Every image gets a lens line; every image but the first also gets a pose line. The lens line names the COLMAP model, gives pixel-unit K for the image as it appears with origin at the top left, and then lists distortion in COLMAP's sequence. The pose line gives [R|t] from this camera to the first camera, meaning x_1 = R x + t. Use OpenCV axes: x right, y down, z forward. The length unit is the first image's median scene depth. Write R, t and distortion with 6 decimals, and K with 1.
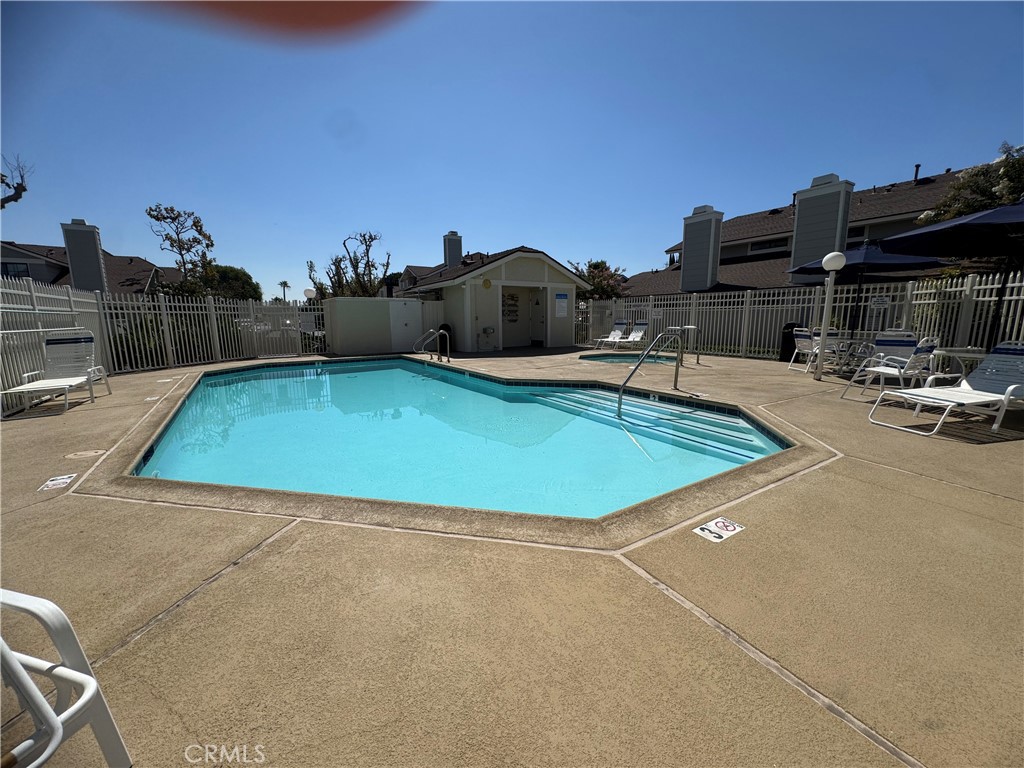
lens RADIAL K [[414.8, 0, 512.0], [0, 414.8, 385.9], [0, 0, 1]] dist [0.008743, 0.000433]
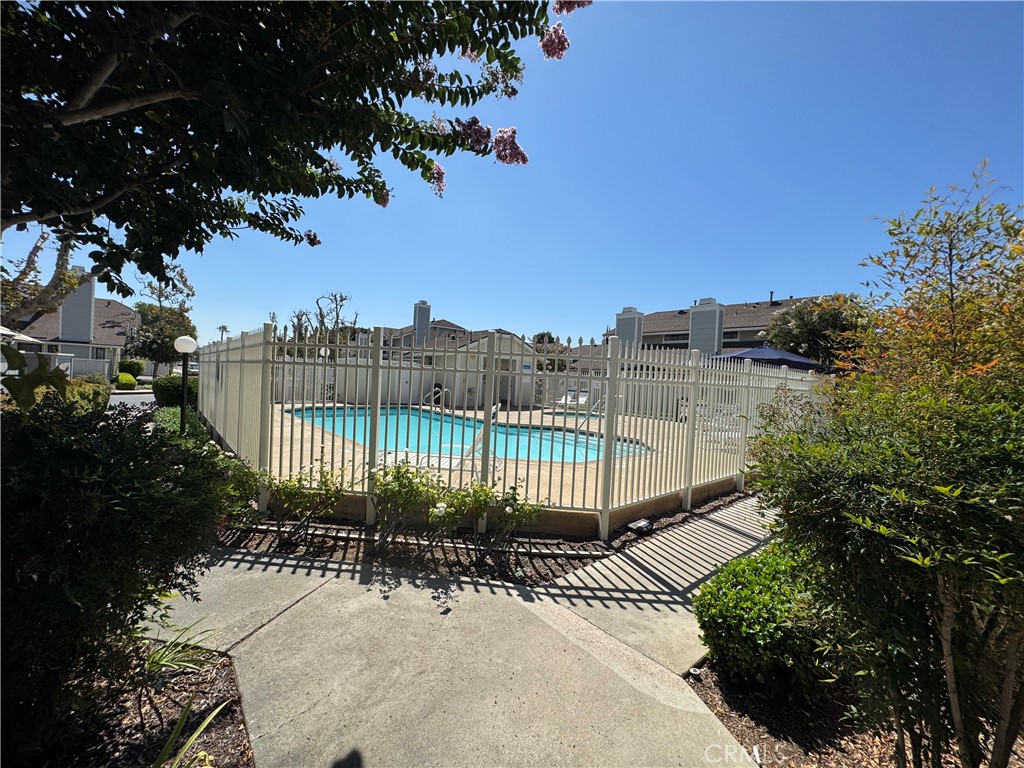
lens RADIAL K [[414.8, 0, 510.0], [0, 414.8, 385.3], [0, 0, 1]] dist [0.008743, 0.000433]
pose [[0.989130, 0.056190, 0.135887, -0.069514], [-0.036235, 0.988754, -0.145092, 0.021333], [-0.142512, 0.138591, 0.980042, -0.172548]]
